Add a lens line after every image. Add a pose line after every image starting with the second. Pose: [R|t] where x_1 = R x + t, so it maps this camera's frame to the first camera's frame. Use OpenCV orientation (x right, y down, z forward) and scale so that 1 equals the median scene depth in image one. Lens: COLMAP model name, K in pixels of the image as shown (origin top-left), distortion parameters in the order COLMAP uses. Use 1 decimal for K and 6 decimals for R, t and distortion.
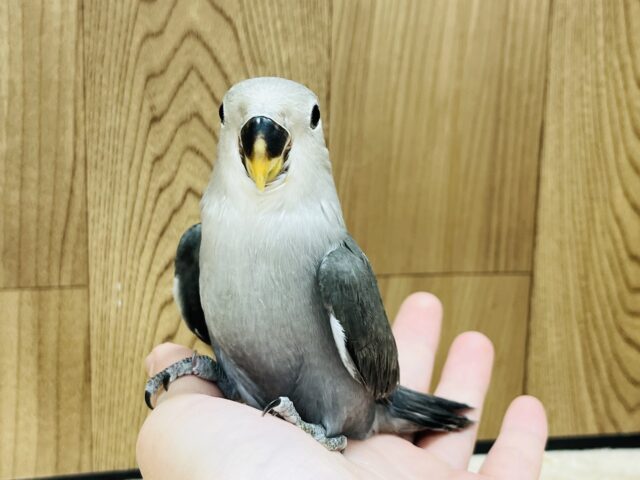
lens RADIAL K [[902.9, 0, 317.2], [0, 902.9, 245.1], [0, 0, 1]] dist [0.115611, -0.499374]
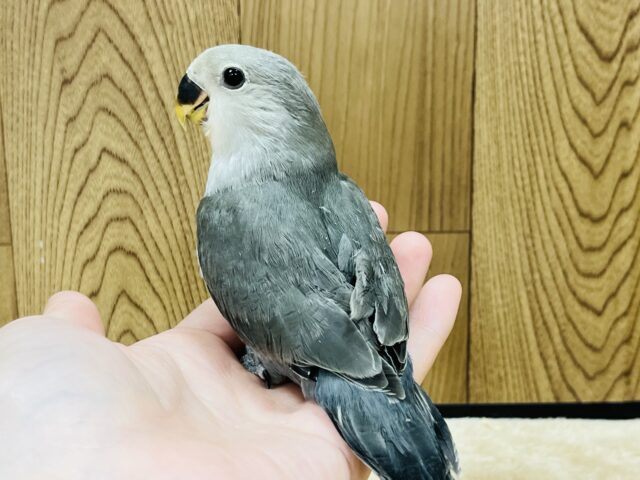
lens RADIAL K [[902.9, 0, 317.2], [0, 902.9, 245.1], [0, 0, 1]] dist [0.115611, -0.499374]
pose [[0.983388, -0.002705, -0.181498, 0.281714], [0.006624, 0.999758, 0.020990, 0.026561], [0.181398, -0.021843, 0.983167, 0.031503]]
